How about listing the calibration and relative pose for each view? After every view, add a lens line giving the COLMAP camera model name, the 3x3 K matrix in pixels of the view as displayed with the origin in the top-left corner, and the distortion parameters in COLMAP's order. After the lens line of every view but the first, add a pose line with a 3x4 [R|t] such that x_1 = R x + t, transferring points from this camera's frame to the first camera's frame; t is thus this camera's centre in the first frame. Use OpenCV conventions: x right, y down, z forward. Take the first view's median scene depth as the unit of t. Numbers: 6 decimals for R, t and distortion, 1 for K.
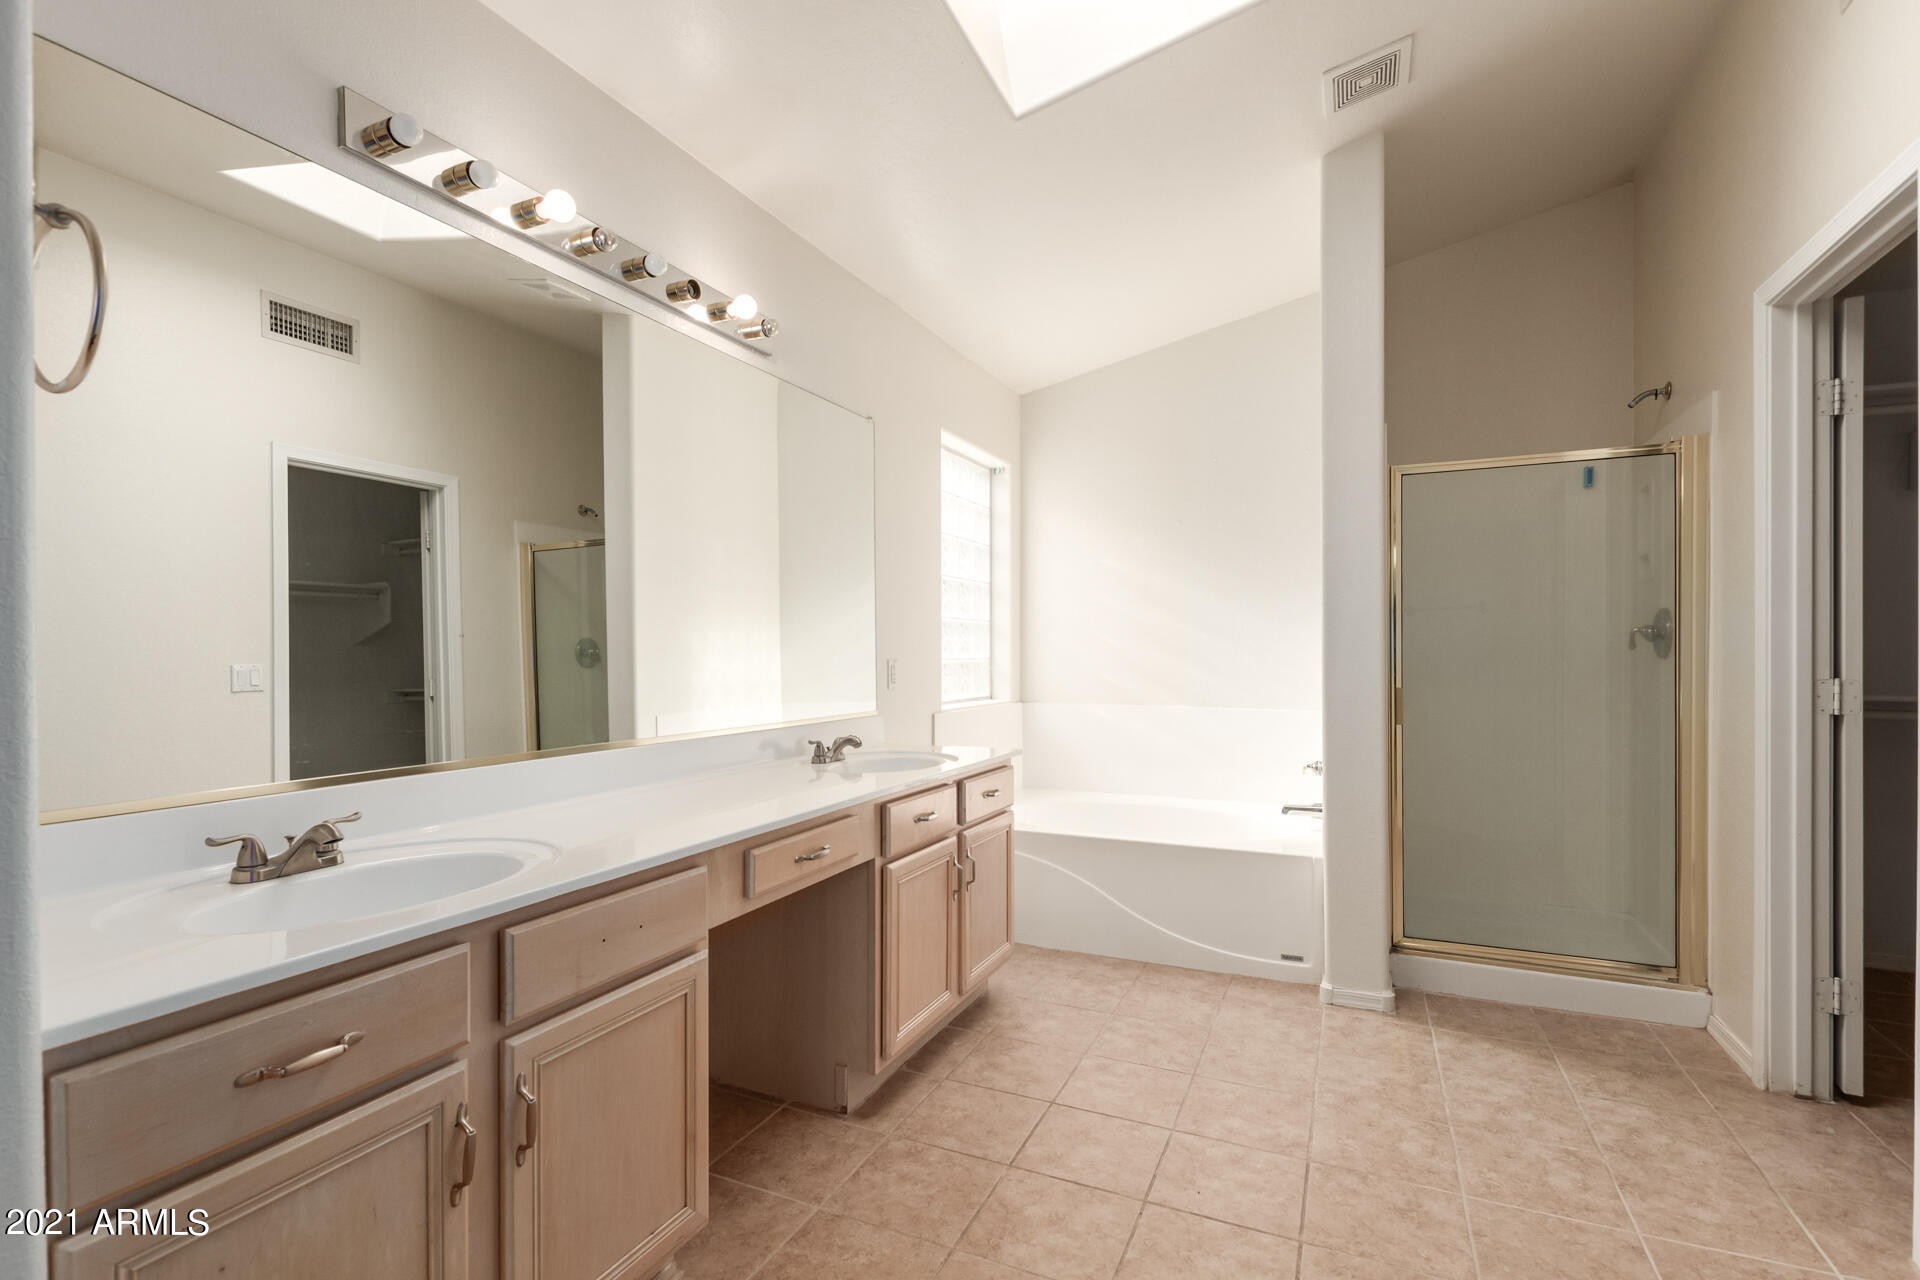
lens RADIAL K [[879.4, 0, 971.2], [0, 879.4, 653.3], [0, 0, 1]] dist [0.003189, -0.002613]
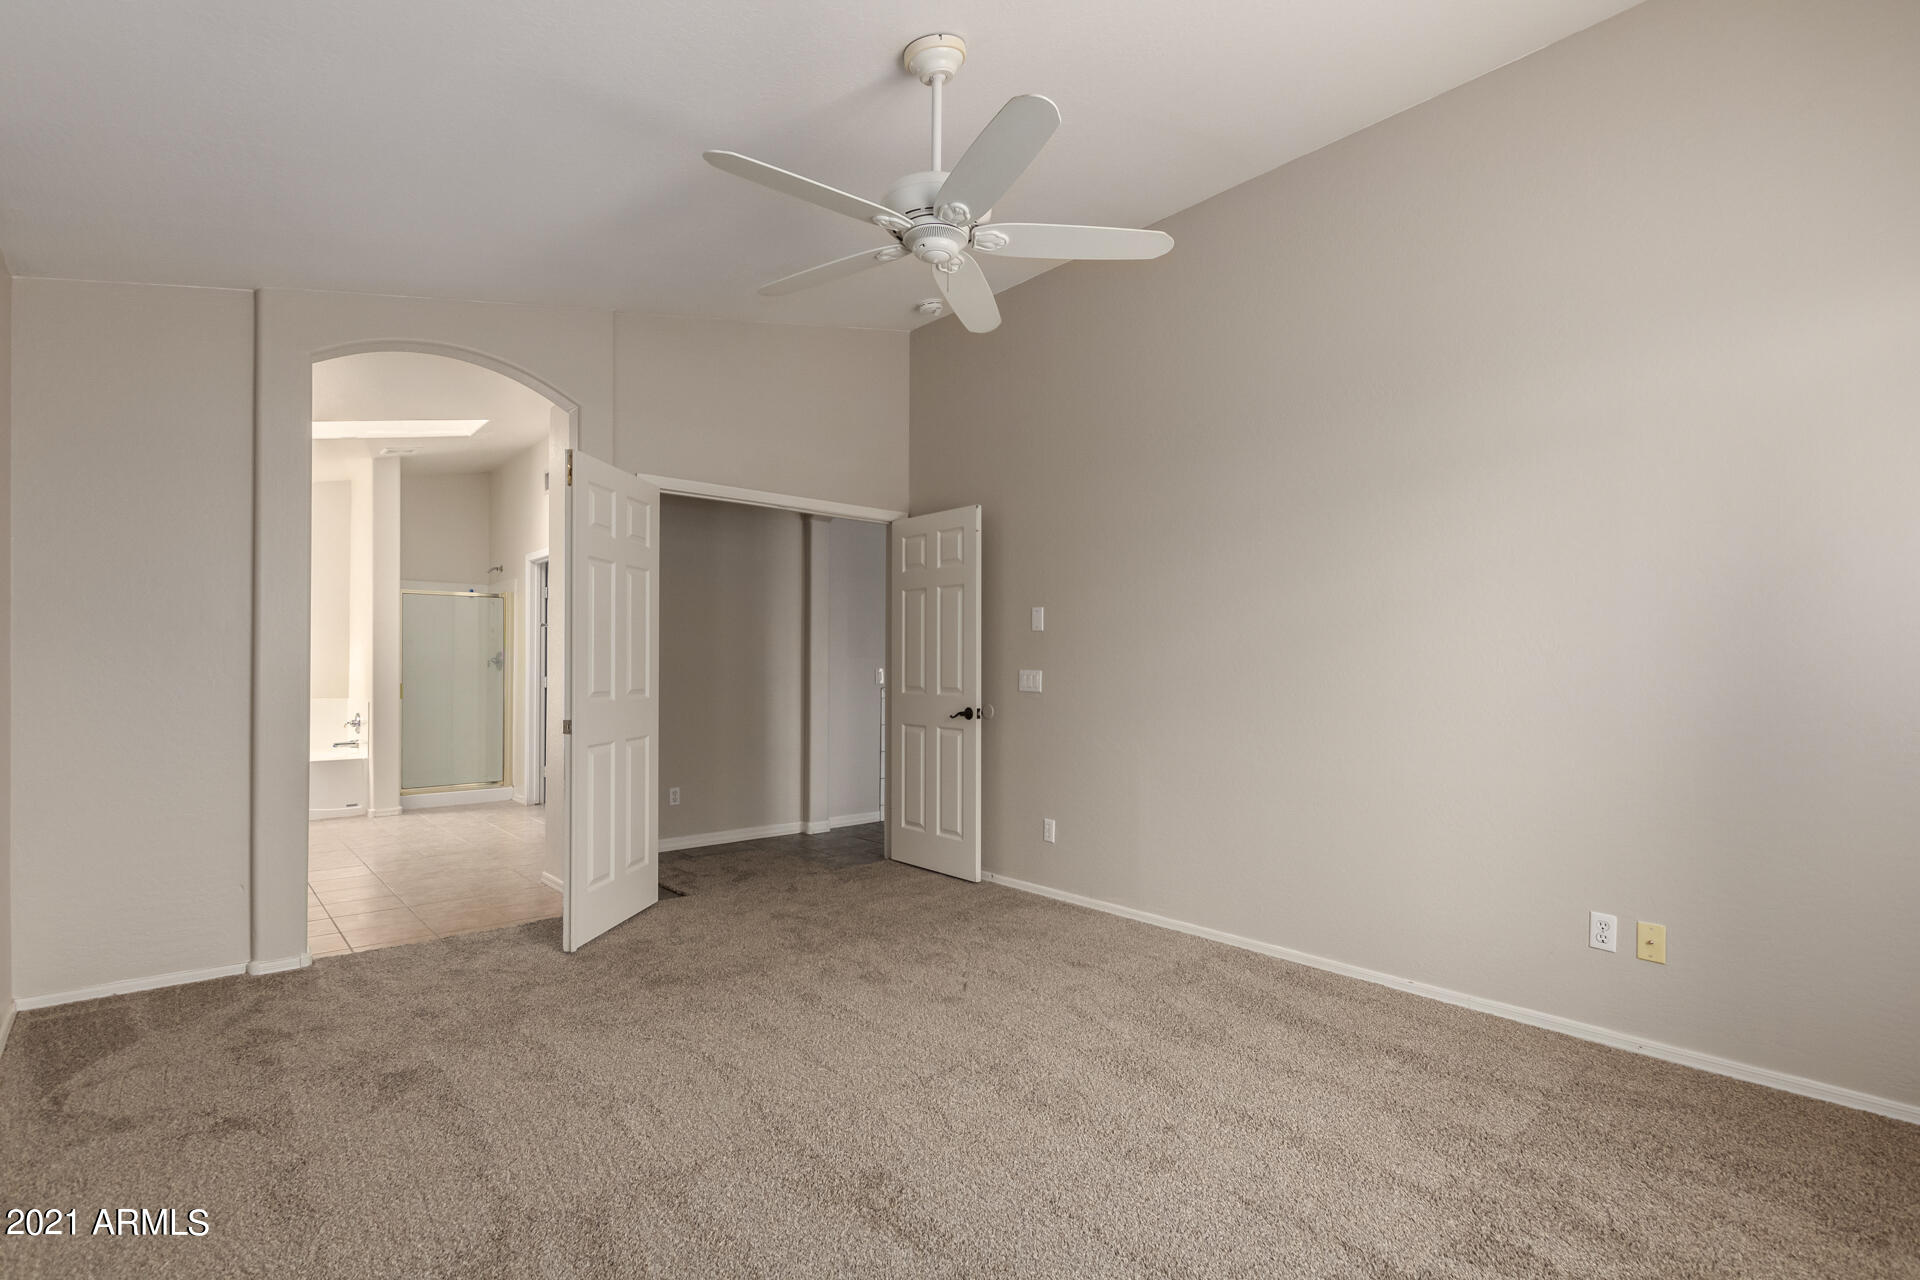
lens RADIAL K [[879.4, 0, 969.4], [0, 879.4, 648.6], [0, 0, 1]] dist [0.003189, -0.002613]
pose [[0.390450, 0.007050, 0.920597, -1.176422], [-0.000336, 0.999972, -0.007515, -0.041064], [-0.920624, 0.002625, 0.390441, -1.433463]]
